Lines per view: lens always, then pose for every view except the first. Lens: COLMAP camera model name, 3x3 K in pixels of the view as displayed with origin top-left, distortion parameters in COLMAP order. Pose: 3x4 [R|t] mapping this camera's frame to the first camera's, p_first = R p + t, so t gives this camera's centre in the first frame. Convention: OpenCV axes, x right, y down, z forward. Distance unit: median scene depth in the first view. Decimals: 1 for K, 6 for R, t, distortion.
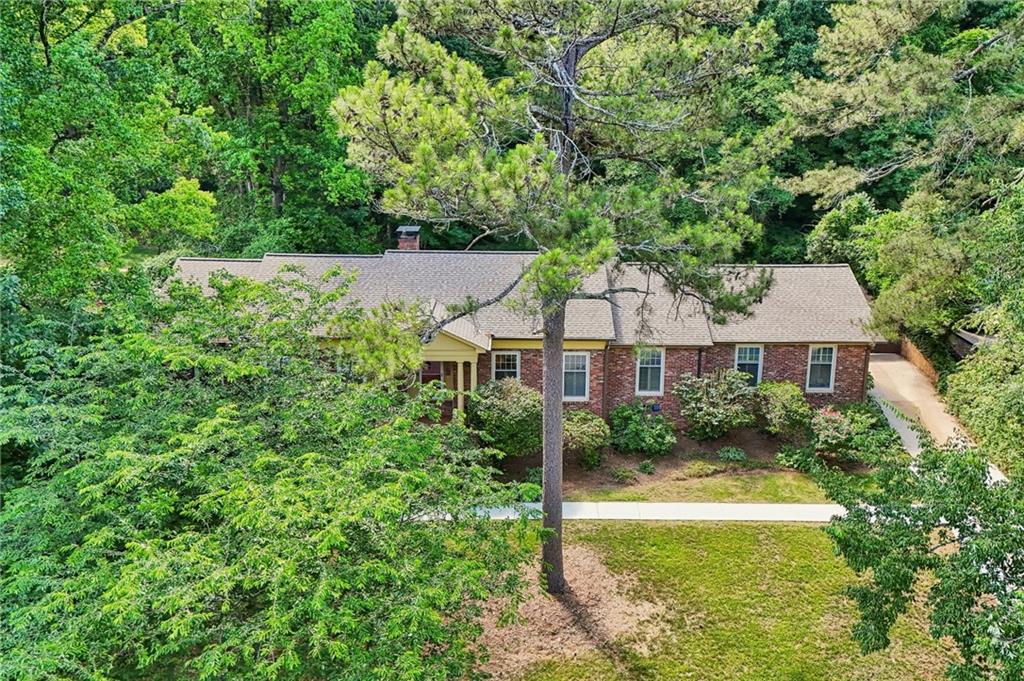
lens RADIAL K [[891.3, 0, 514.1], [0, 891.3, 334.3], [0, 0, 1]] dist [0.048296, -0.071584]
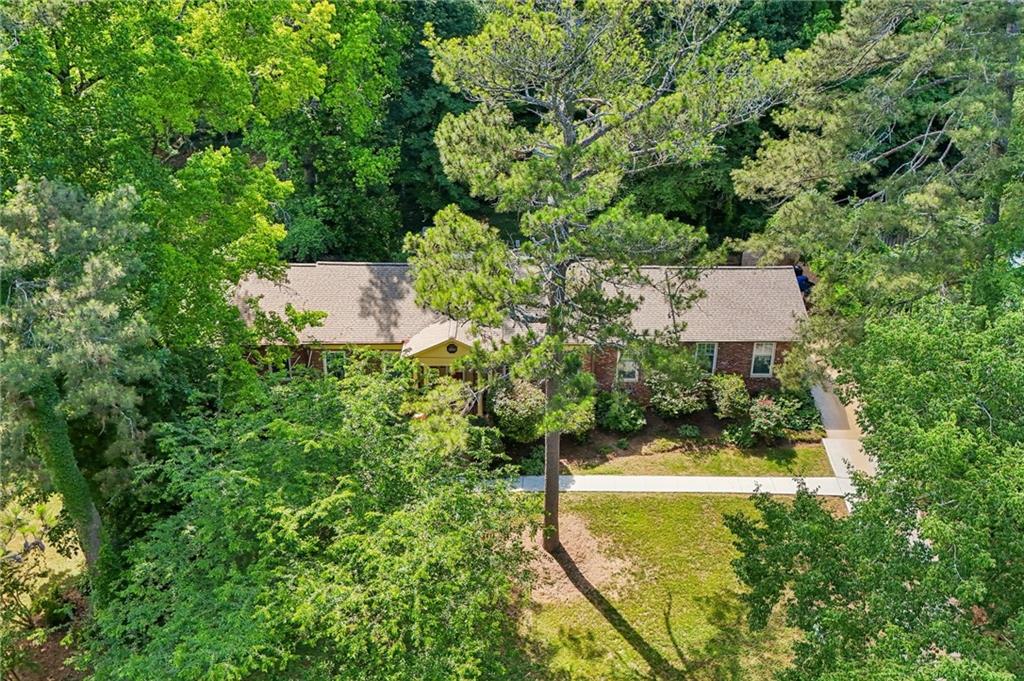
lens RADIAL K [[891.3, 0, 517.3], [0, 891.3, 332.4], [0, 0, 1]] dist [0.048296, -0.071584]
pose [[0.999910, -0.000092, 0.013380, -0.024717], [-0.002079, 0.986769, 0.162117, -0.237992], [-0.013218, -0.162130, 0.986681, -0.275959]]
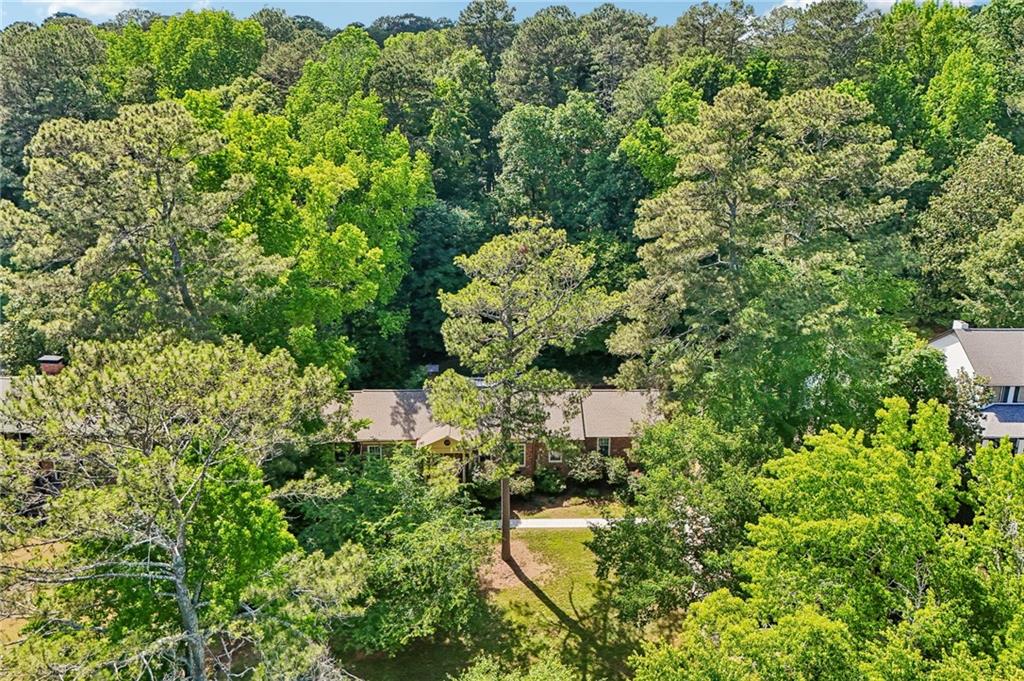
lens RADIAL K [[891.3, 0, 521.5], [0, 891.3, 309.2], [0, 0, 1]] dist [0.048296, -0.071584]
pose [[0.999238, -0.005935, 0.038587, -0.003446], [0.005038, 0.999716, 0.023313, -0.383928], [-0.038715, -0.023101, 0.998983, -1.198504]]
